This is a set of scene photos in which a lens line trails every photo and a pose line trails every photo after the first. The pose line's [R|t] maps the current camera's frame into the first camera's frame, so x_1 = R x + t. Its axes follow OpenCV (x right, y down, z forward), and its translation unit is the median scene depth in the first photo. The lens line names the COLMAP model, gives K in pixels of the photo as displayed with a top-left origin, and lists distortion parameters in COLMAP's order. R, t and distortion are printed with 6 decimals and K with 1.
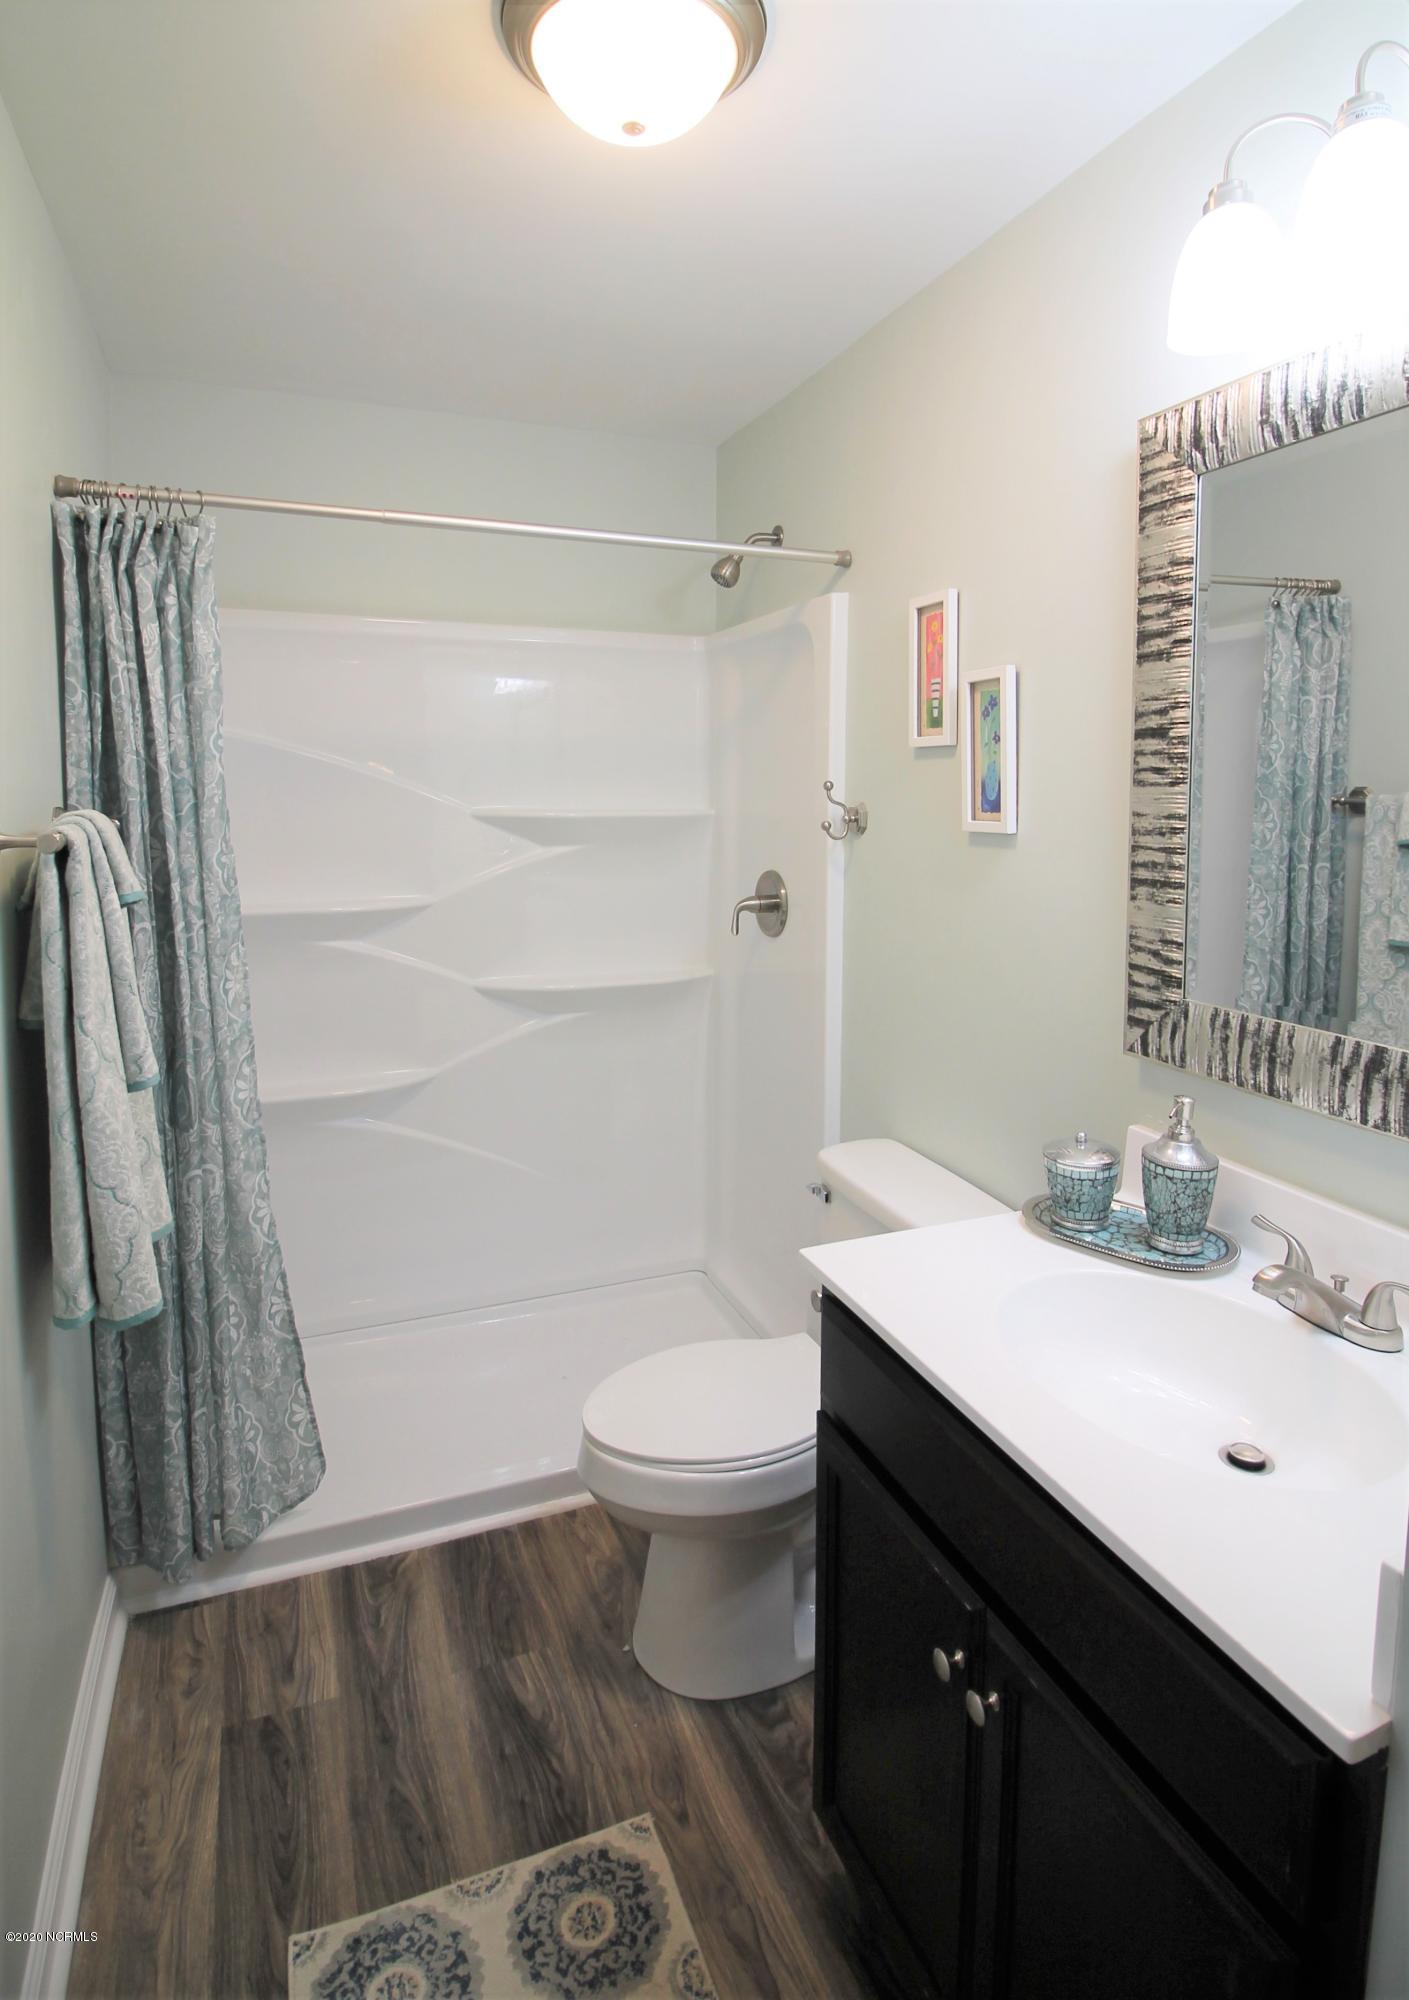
lens RADIAL K [[1064.7, 0, 704.5], [0, 1064.7, 1000.0], [0, 0, 1]] dist [0.035006, -0.020733]
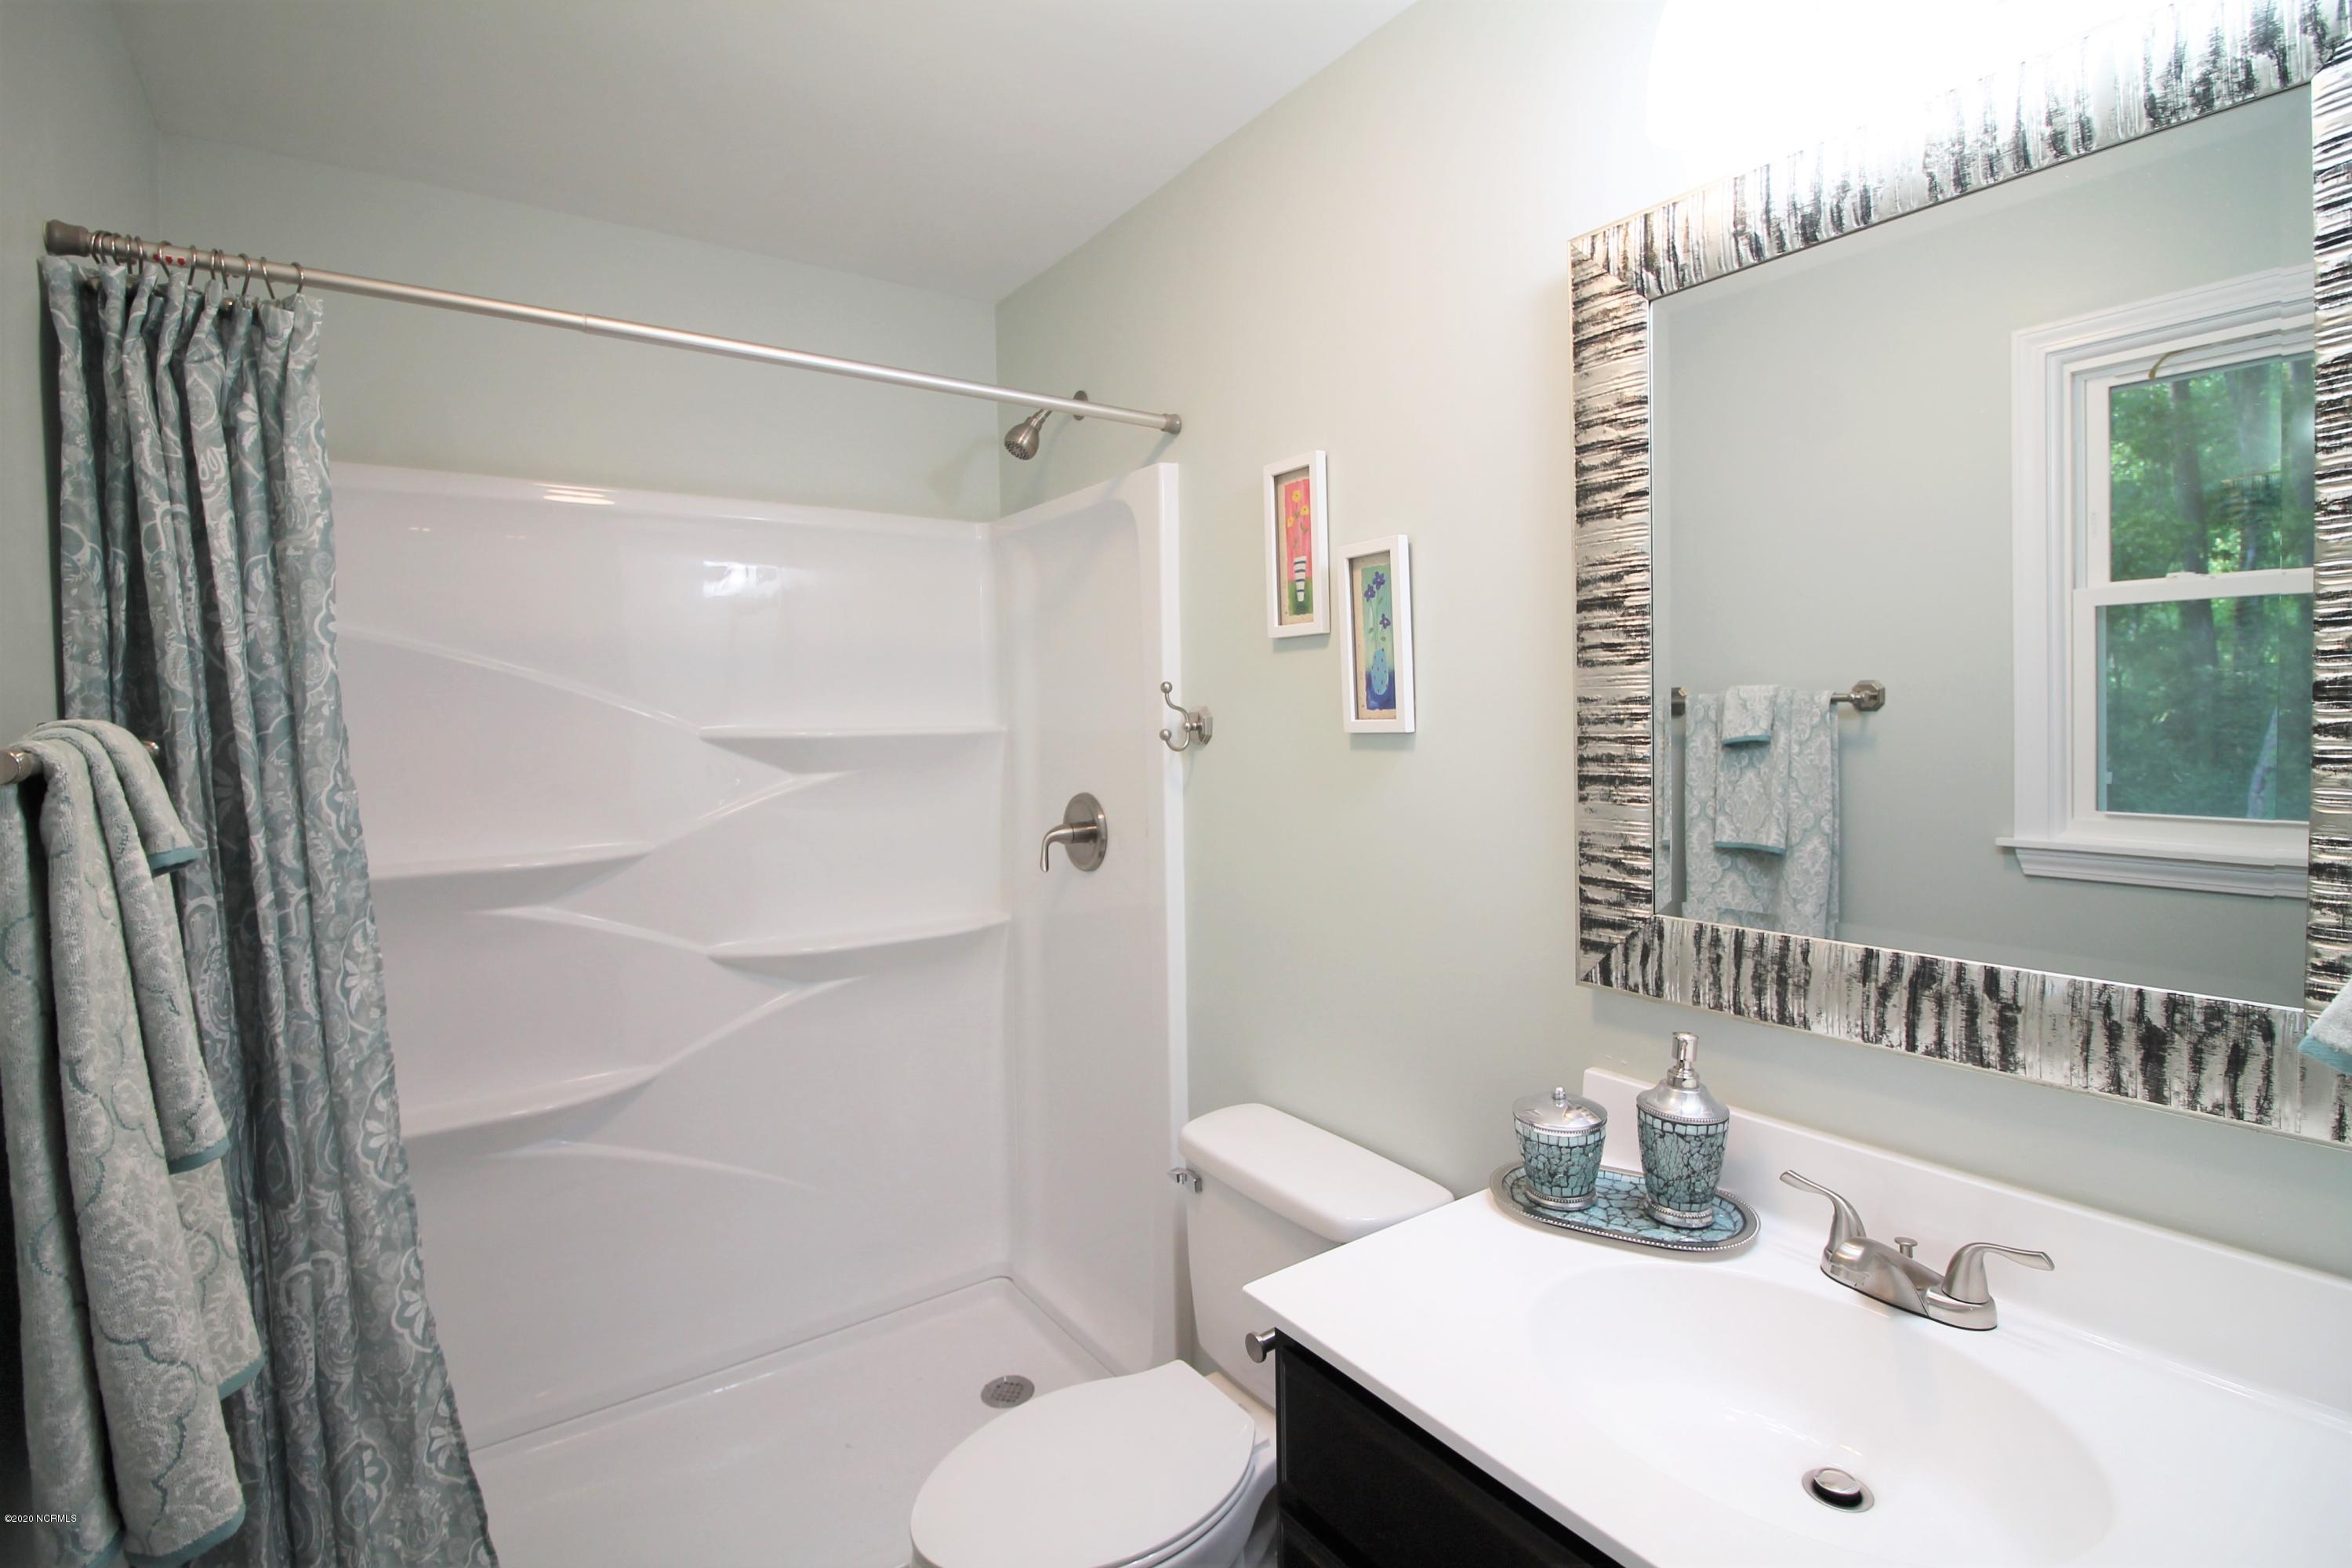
lens RADIAL K [[1089.4, 0, 1182.2], [0, 1089.4, 858.4], [0, 0, 1]] dist [0.014032, -0.014886]
pose [[0.971163, -0.049944, 0.233127, -0.103156], [0.066874, 0.995623, -0.065288, -0.013143], [-0.228846, 0.078996, 0.970252, 0.231053]]
